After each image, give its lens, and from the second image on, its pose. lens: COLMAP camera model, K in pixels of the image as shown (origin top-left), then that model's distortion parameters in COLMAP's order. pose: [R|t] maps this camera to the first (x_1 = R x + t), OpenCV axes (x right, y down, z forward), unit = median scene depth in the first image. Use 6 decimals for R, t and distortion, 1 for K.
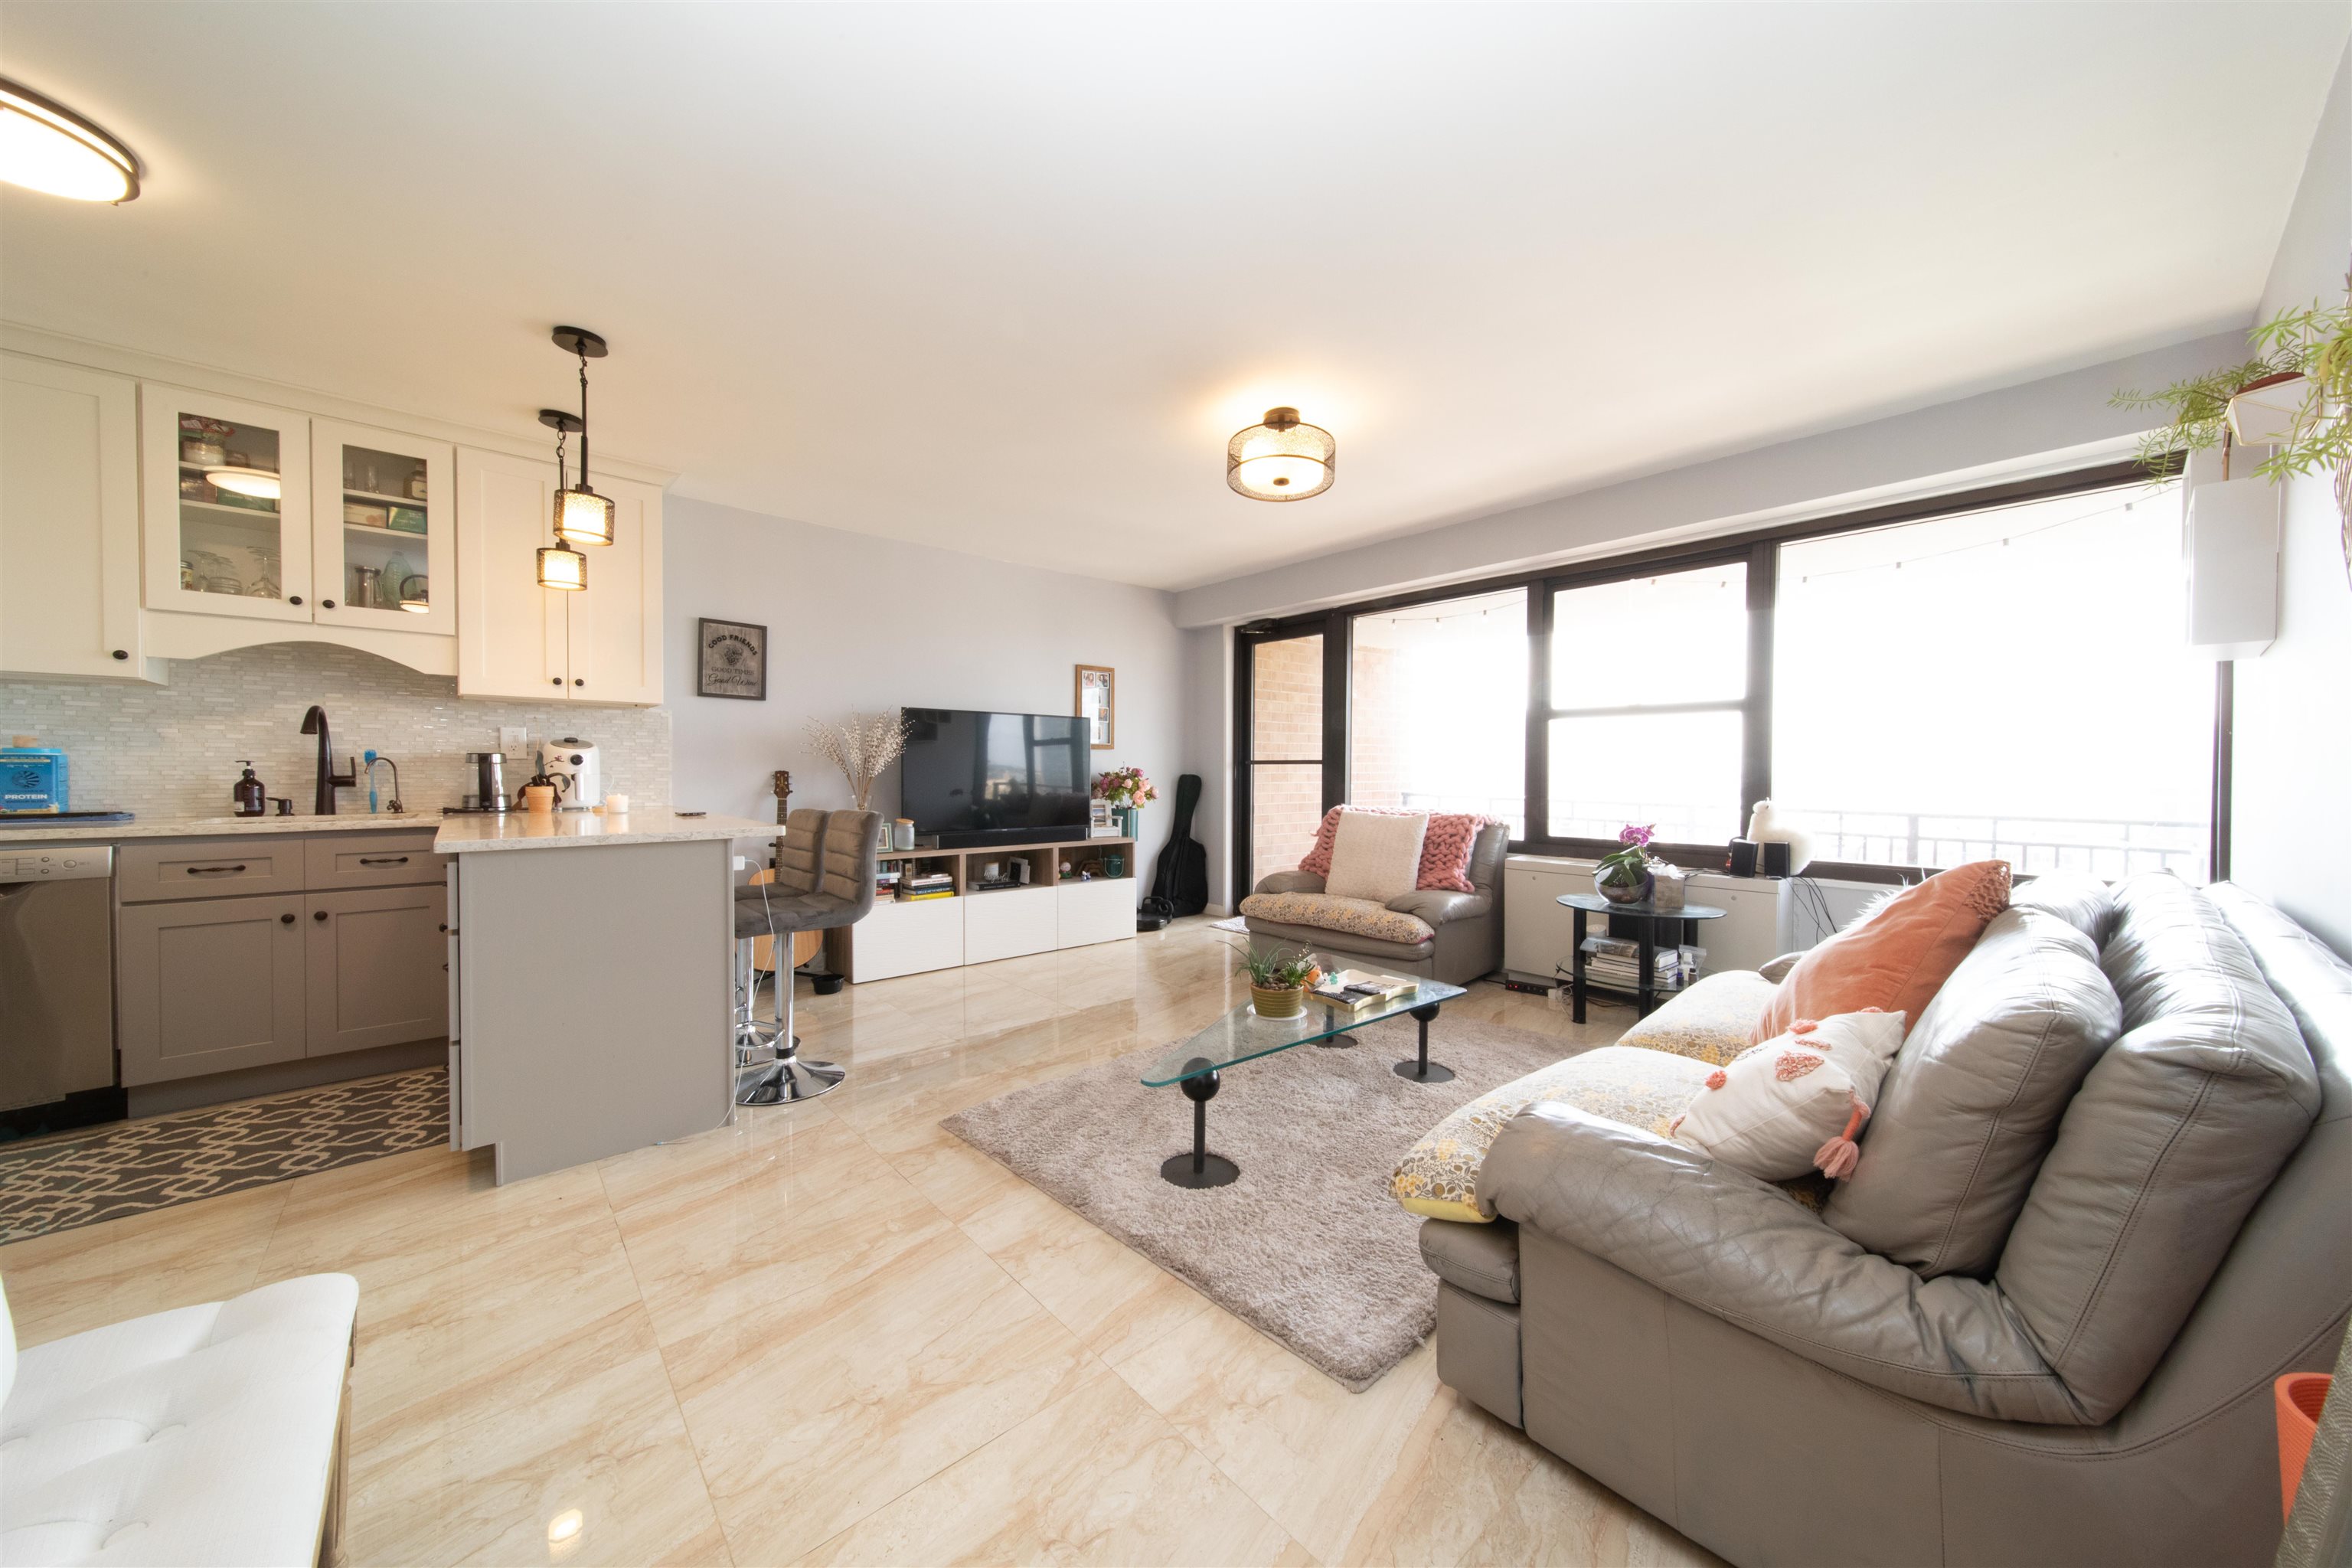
lens RADIAL K [[810.8, 0, 1176.0], [0, 810.8, 784.0], [0, 0, 1]] dist [0.006958, -0.000116]
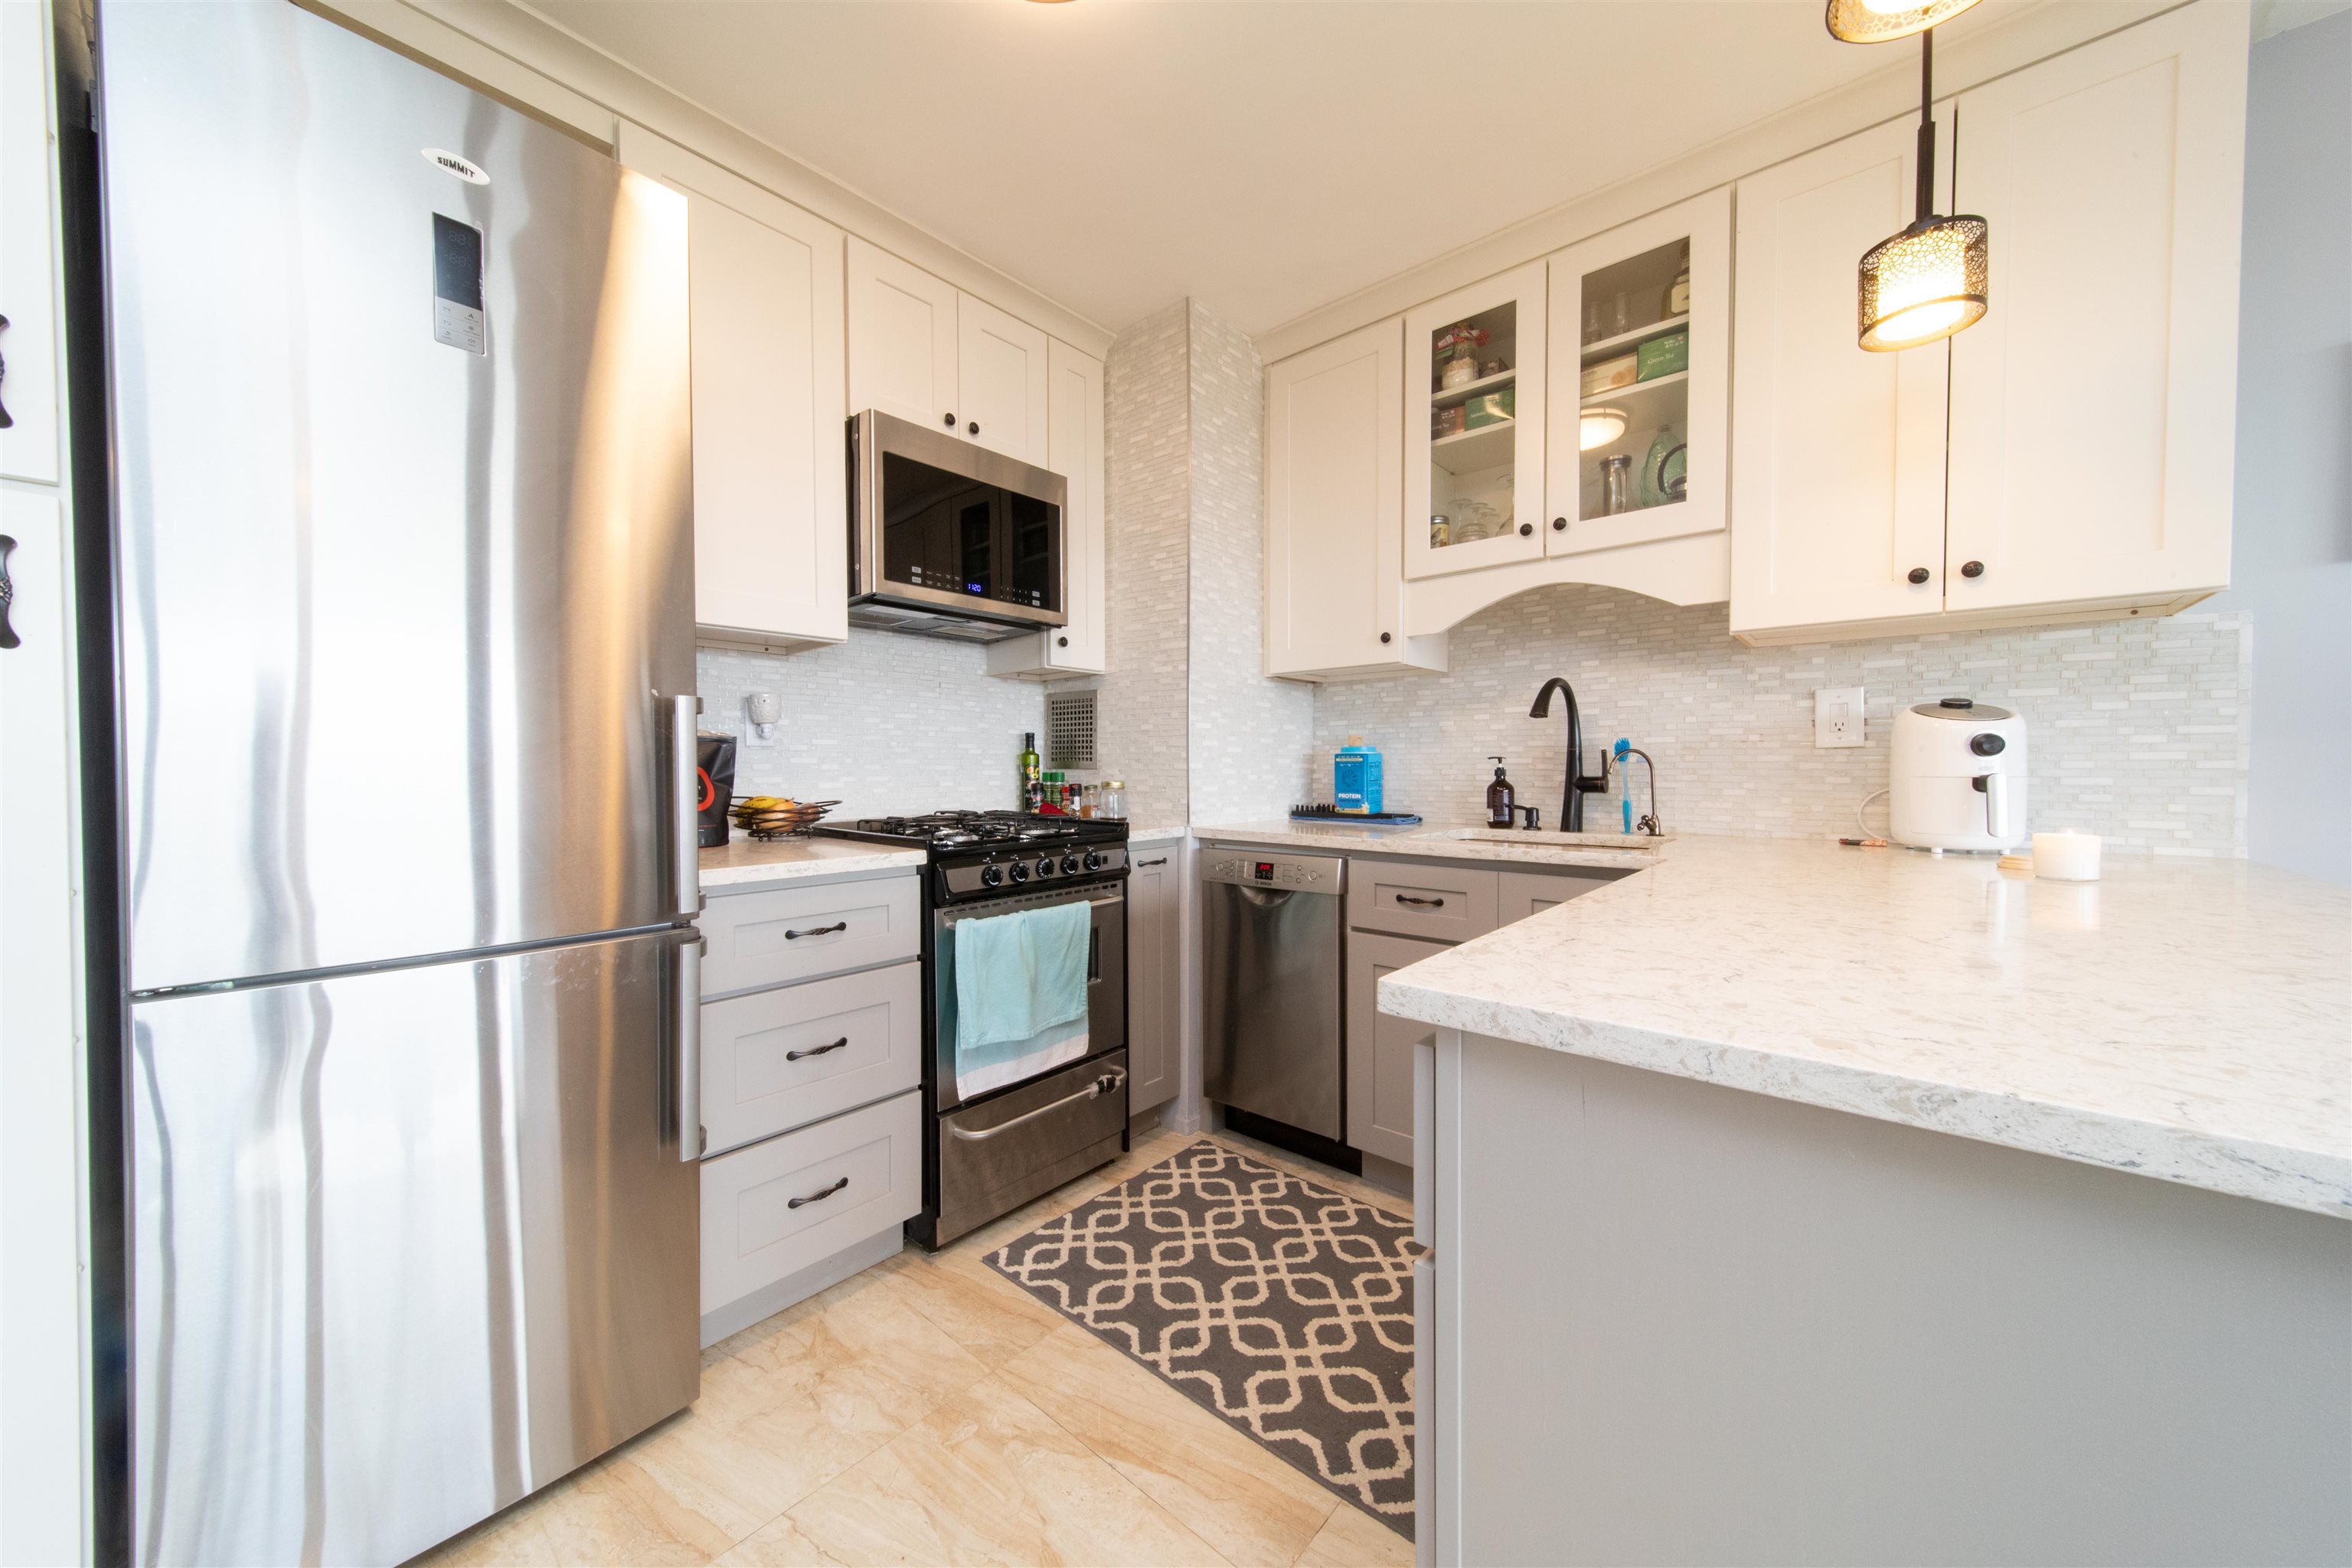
lens RADIAL K [[818.8, 0, 1177.1], [0, 818.8, 783.0], [0, 0, 1]] dist [0.006288, -0.000093]
pose [[0.132730, 0.014262, -0.991050, -0.423787], [-0.015095, 0.999810, 0.012366, -0.009236], [0.991037, 0.013318, 0.132920, 0.630923]]
